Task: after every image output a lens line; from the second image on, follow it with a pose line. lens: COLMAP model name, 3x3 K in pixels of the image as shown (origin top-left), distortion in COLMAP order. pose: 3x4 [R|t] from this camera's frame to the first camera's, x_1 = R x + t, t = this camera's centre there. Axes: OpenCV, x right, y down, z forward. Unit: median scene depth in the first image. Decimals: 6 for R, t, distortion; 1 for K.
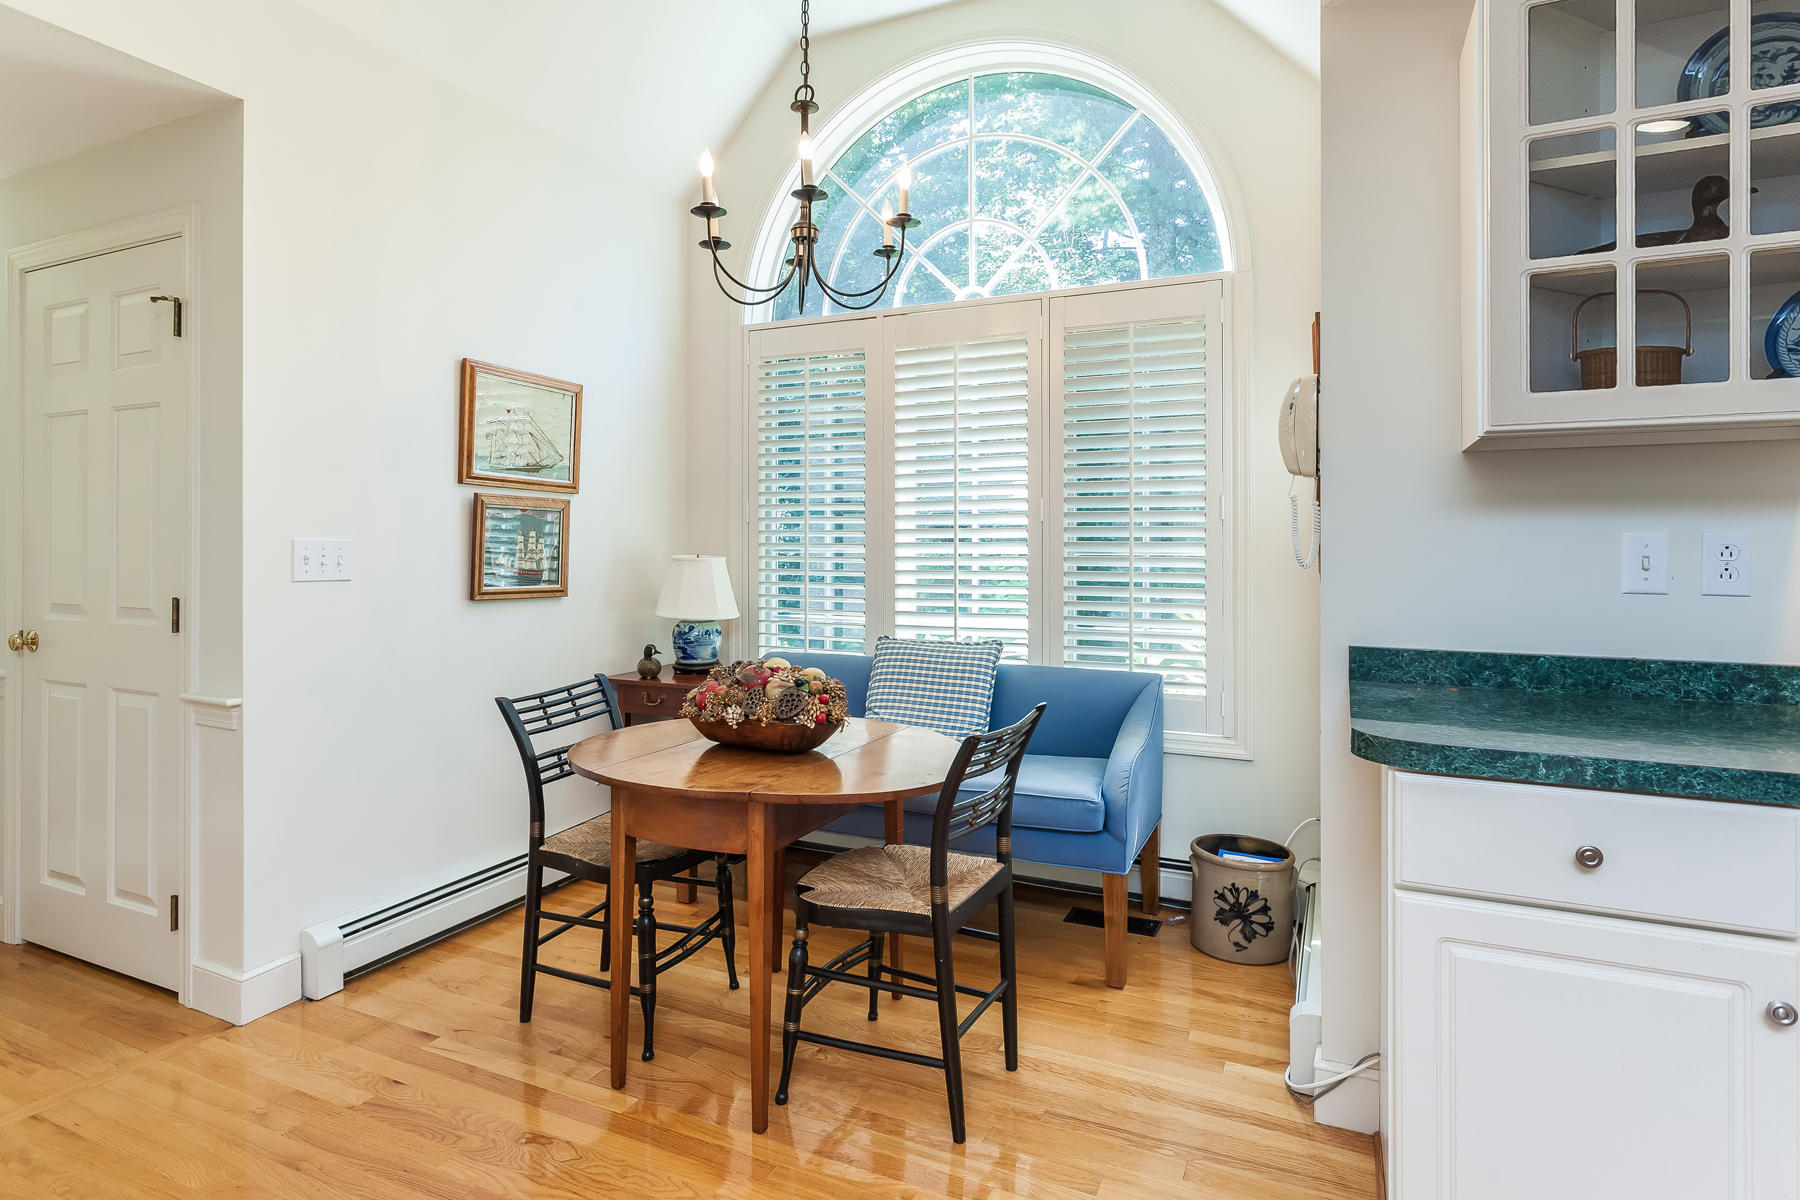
lens RADIAL K [[938.5, 0, 868.7], [0, 938.5, 544.9], [0, 0, 1]] dist [-0.005145, 0.005221]
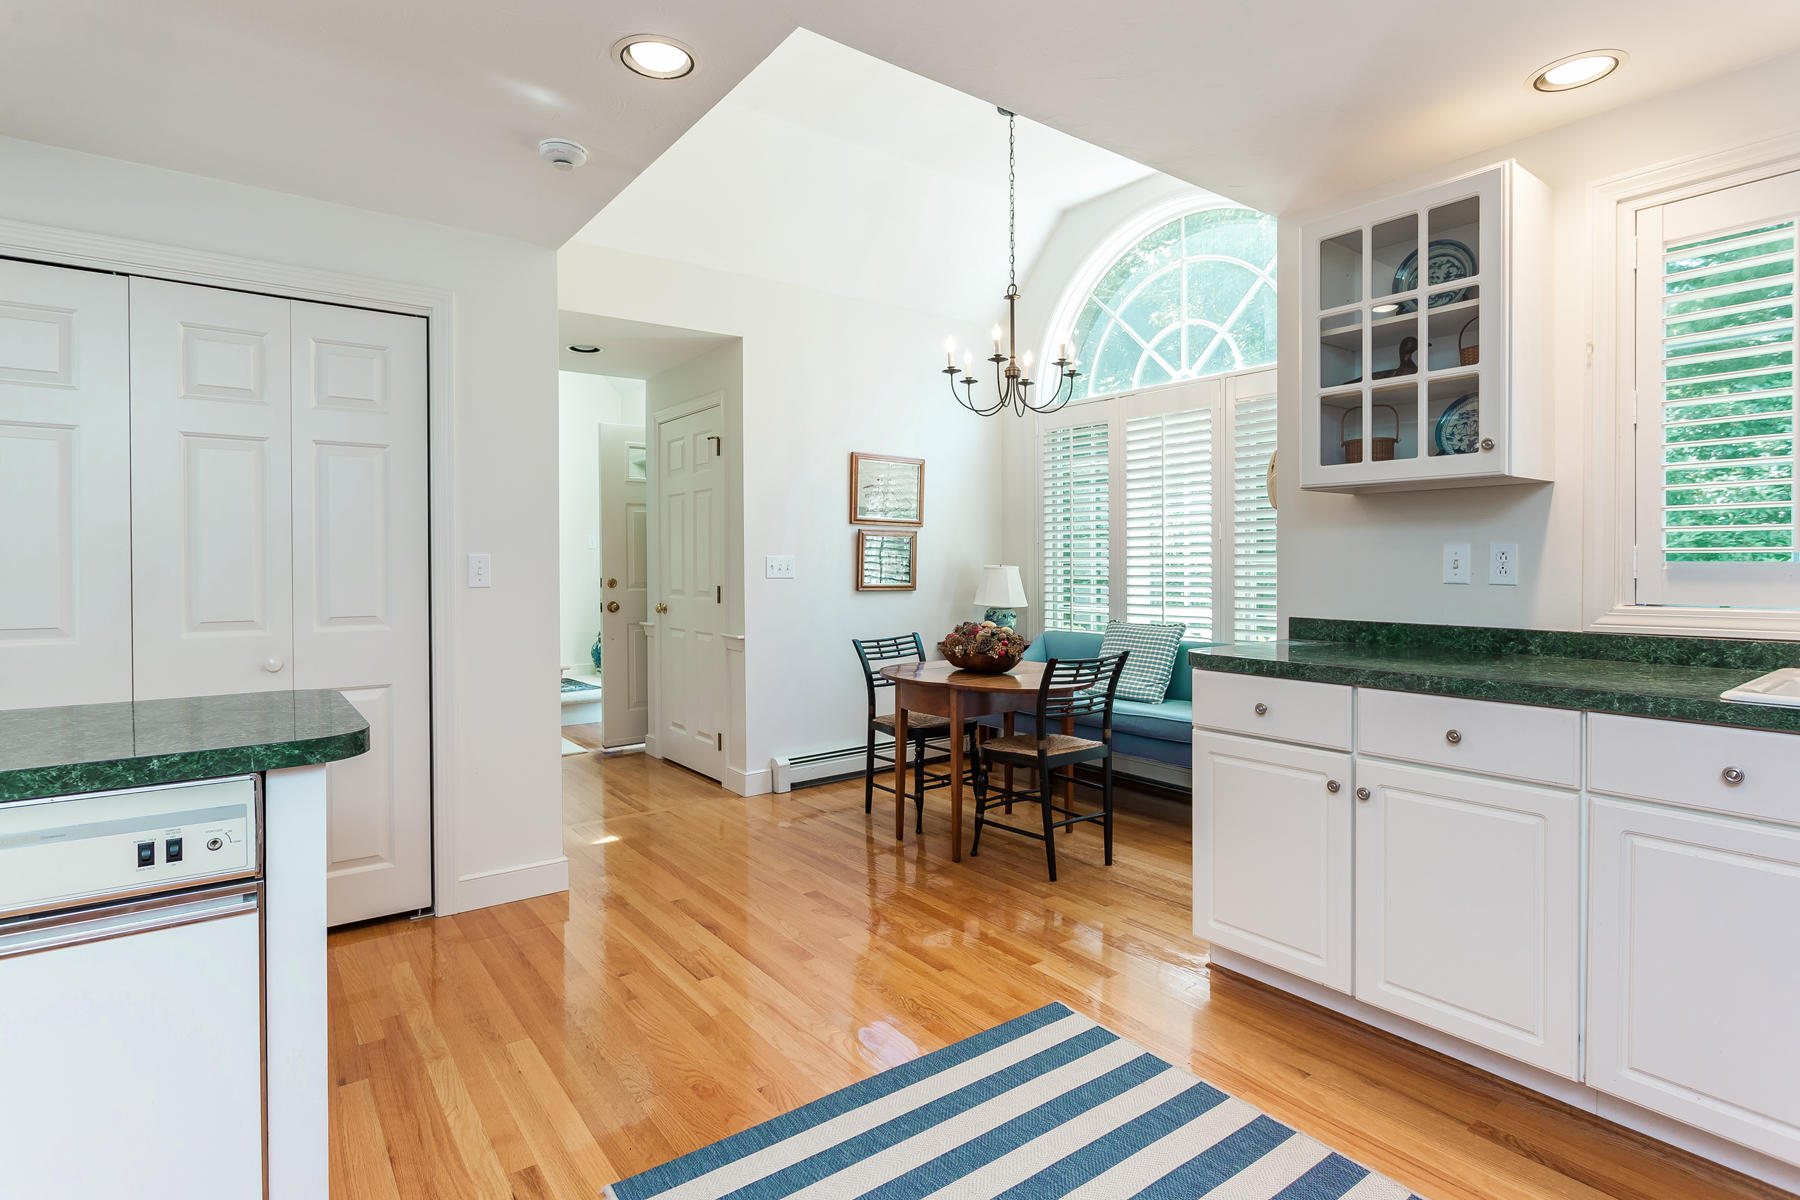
lens RADIAL K [[938.5, 0, 902.9], [0, 938.5, 586.4], [0, 0, 1]] dist [-0.005145, 0.005221]
pose [[0.884602, 0.006839, -0.466296, 0.566244], [0.005876, 0.999650, 0.025809, 0.008024], [0.466309, -0.025571, 0.884252, -0.613404]]
